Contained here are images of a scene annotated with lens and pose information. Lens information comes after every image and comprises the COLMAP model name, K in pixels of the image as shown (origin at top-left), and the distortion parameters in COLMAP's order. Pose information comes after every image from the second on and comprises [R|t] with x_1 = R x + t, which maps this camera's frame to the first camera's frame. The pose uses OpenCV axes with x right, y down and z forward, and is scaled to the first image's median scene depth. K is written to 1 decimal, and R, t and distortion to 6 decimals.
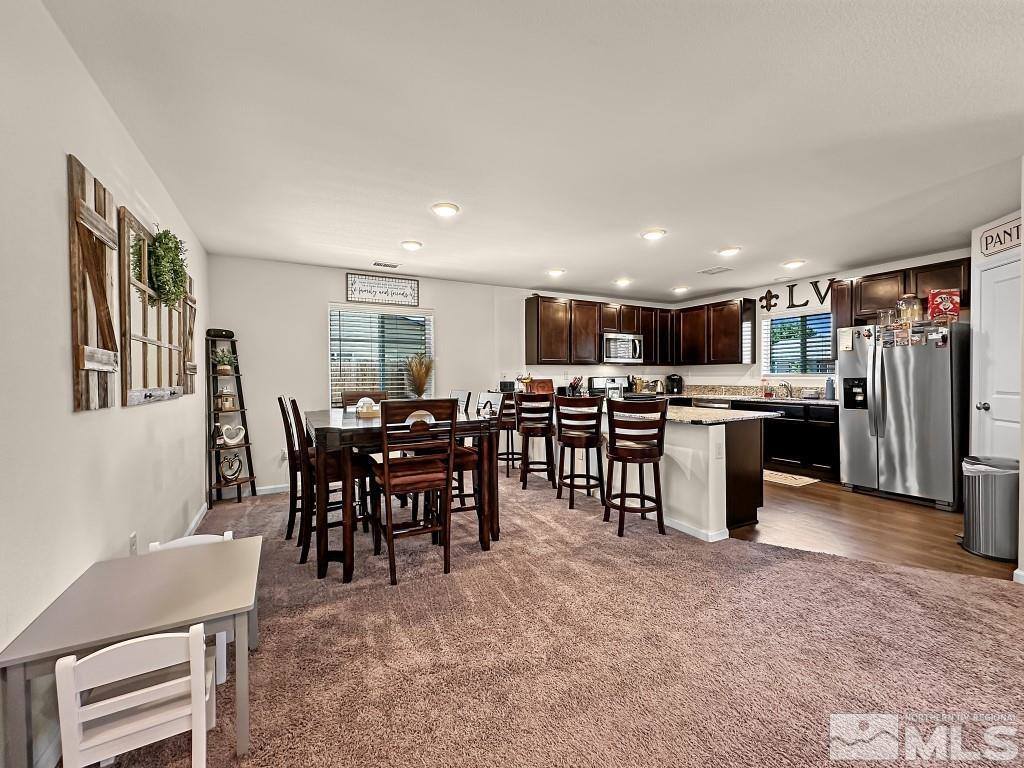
lens RADIAL K [[415.2, 0, 511.3], [0, 415.2, 382.9], [0, 0, 1]] dist [-0.002213, 0.000466]
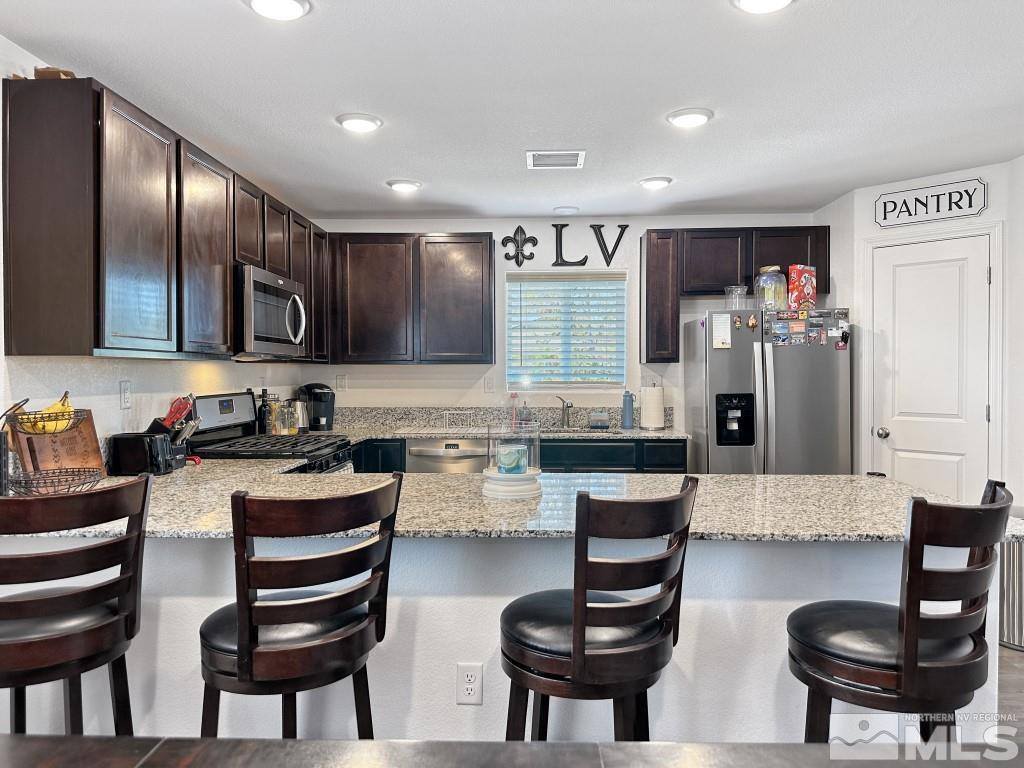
lens RADIAL K [[707.8, 0, 505.9], [0, 707.8, 385.9], [0, 0, 1]] dist [0.004028, -0.001220]
pose [[0.518844, -0.009258, 0.854819, -0.202311], [0.012603, 0.999916, 0.003180, -0.027840], [-0.854776, 0.009123, 0.518917, 0.668304]]
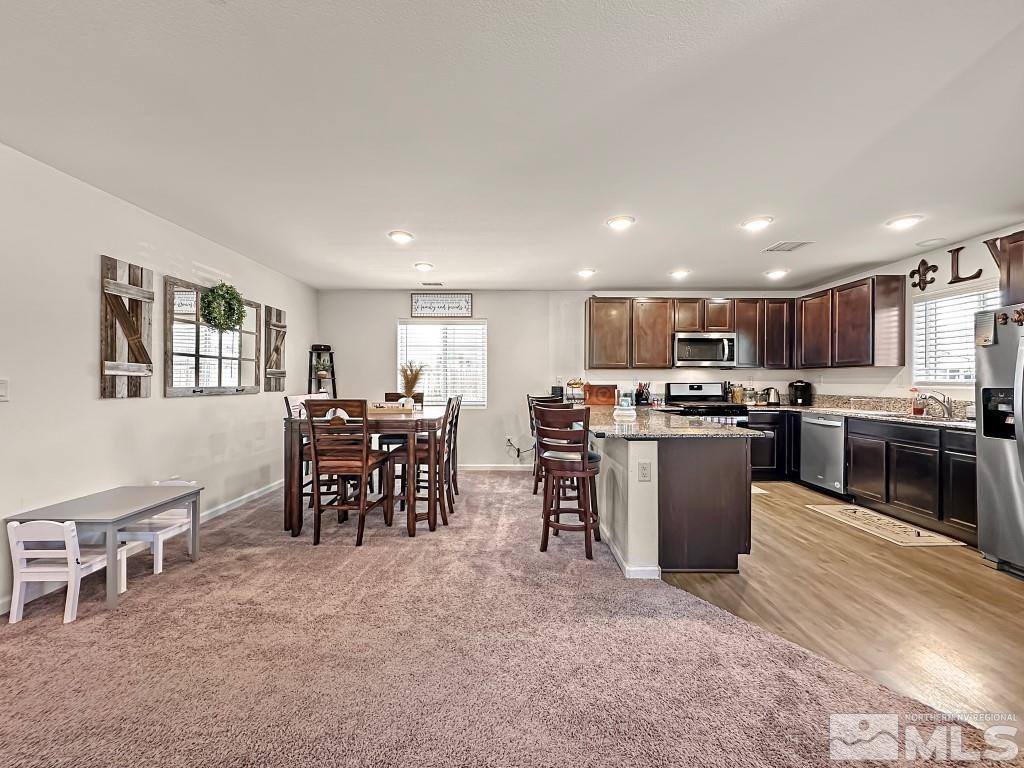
lens RADIAL K [[415.2, 0, 510.4], [0, 415.2, 382.8], [0, 0, 1]] dist [-0.002213, 0.000466]
pose [[0.880044, 0.011020, -0.474765, 0.422657], [-0.015648, 0.999861, -0.005797, -0.004900], [0.474635, 0.012530, 0.880094, 0.082819]]
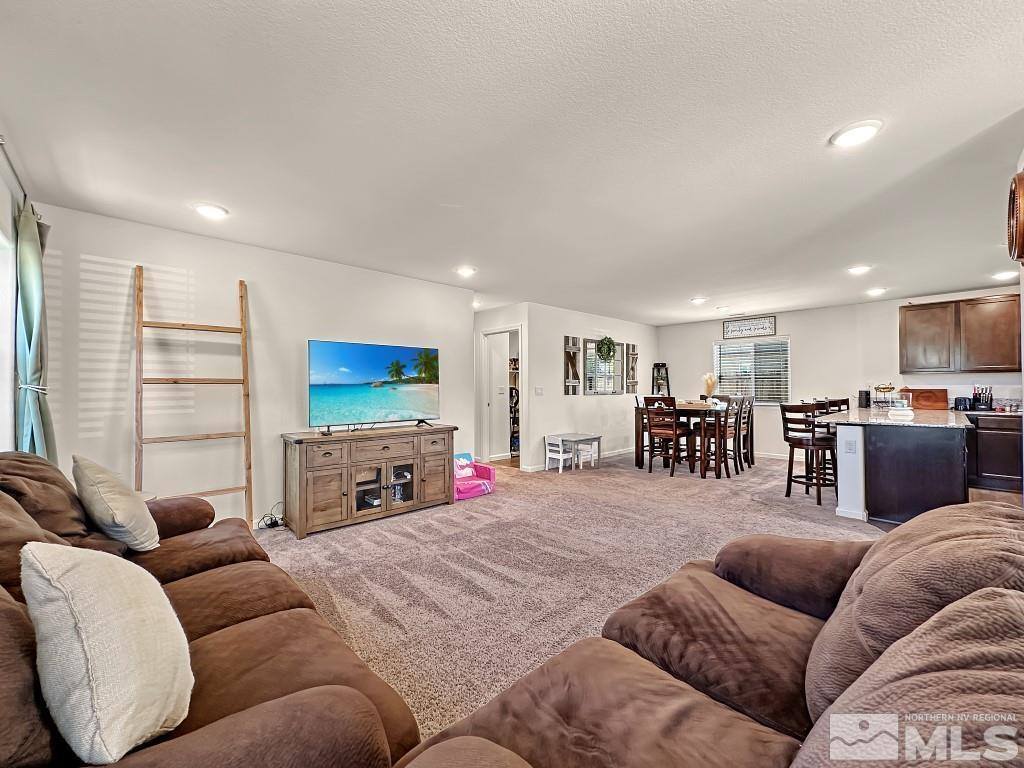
lens RADIAL K [[415.2, 0, 508.9], [0, 415.2, 383.2], [0, 0, 1]] dist [-0.002213, 0.000466]
pose [[0.255935, -0.003531, -0.966688, 0.939319], [-0.011993, 0.999905, -0.006828, -0.005051], [0.966620, 0.013341, 0.255868, -0.213352]]
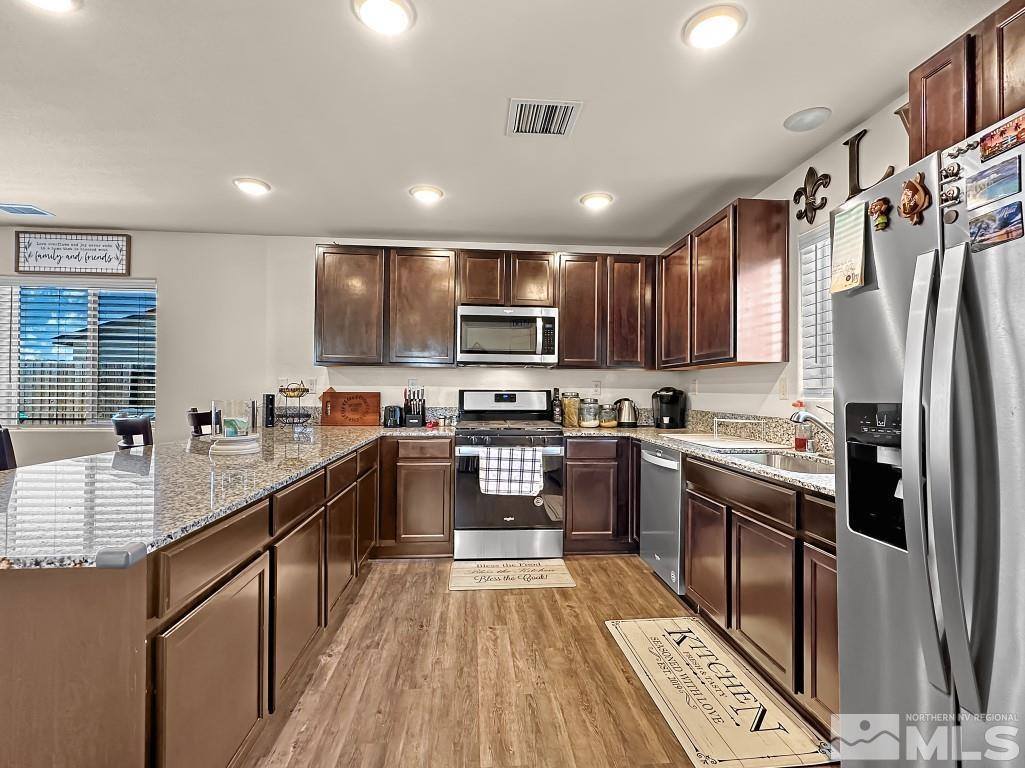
lens RADIAL K [[487.1, 0, 503.3], [0, 487.1, 379.2], [0, 0, 1]] dist [0.001062, -0.000629]
pose [[0.912646, 0.007769, -0.408676, 0.669774], [-0.022817, 0.999229, -0.031959, -0.011557], [0.408113, 0.038492, 0.912120, 0.592177]]
